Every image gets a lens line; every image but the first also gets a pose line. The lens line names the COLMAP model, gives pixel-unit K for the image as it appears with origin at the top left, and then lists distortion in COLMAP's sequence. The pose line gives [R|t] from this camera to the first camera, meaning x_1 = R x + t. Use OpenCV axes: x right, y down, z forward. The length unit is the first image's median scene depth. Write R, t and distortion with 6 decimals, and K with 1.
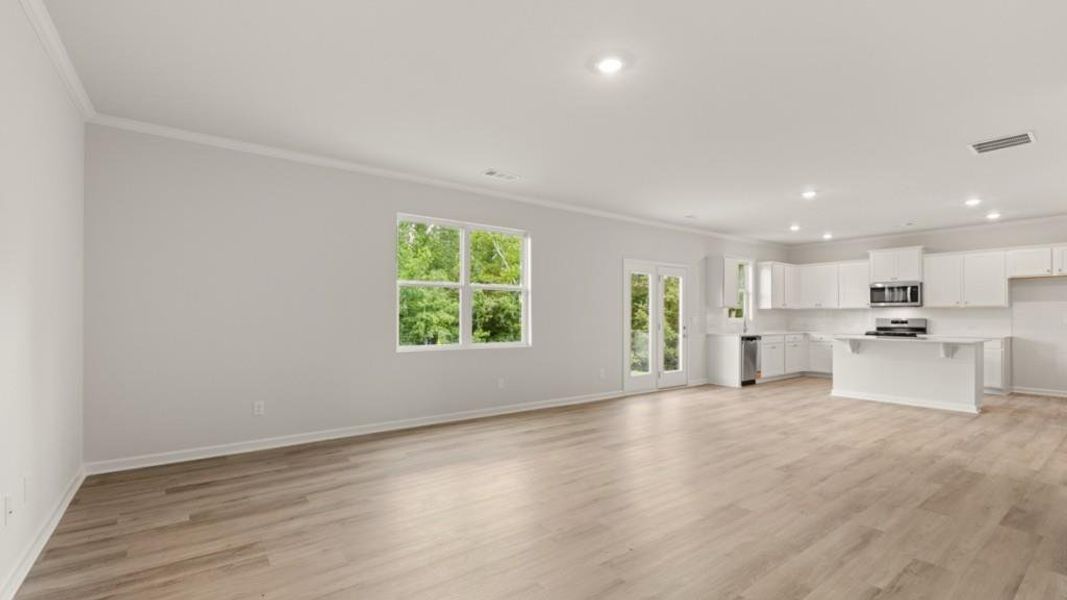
lens RADIAL K [[464.8, 0, 533.5], [0, 464.8, 300.0], [0, 0, 1]] dist [0.000504, 0.000082]
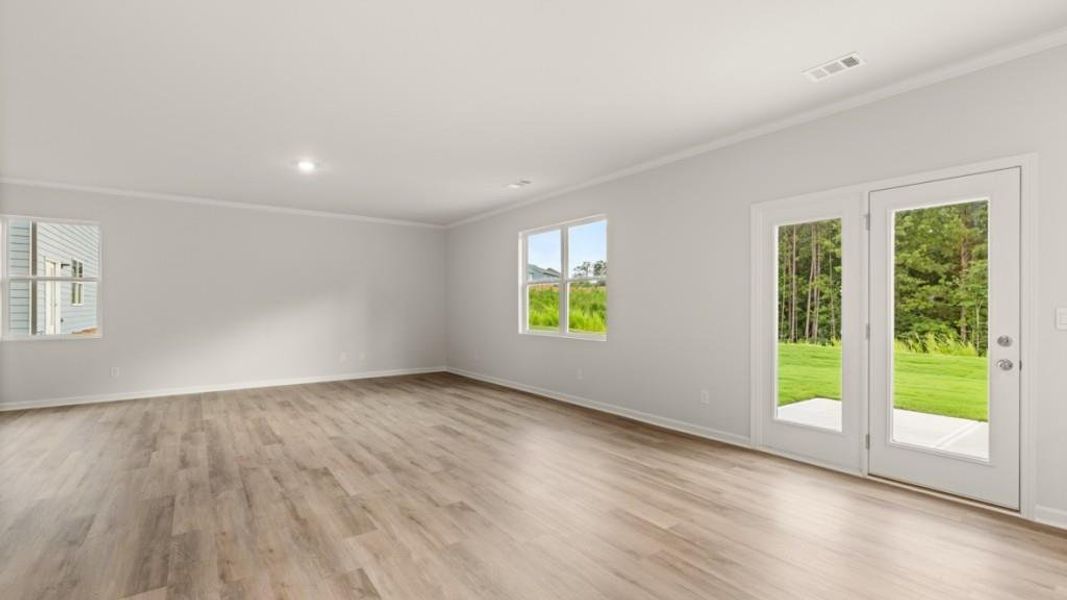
lens RADIAL K [[464.8, 0, 533.5], [0, 464.8, 300.0], [0, 0, 1]] dist [0.000504, 0.000082]
pose [[-0.010240, -0.014467, -0.999843, 1.492346], [0.032616, 0.999358, -0.014794, 0.051172], [0.999415, -0.032763, -0.009761, 1.467475]]
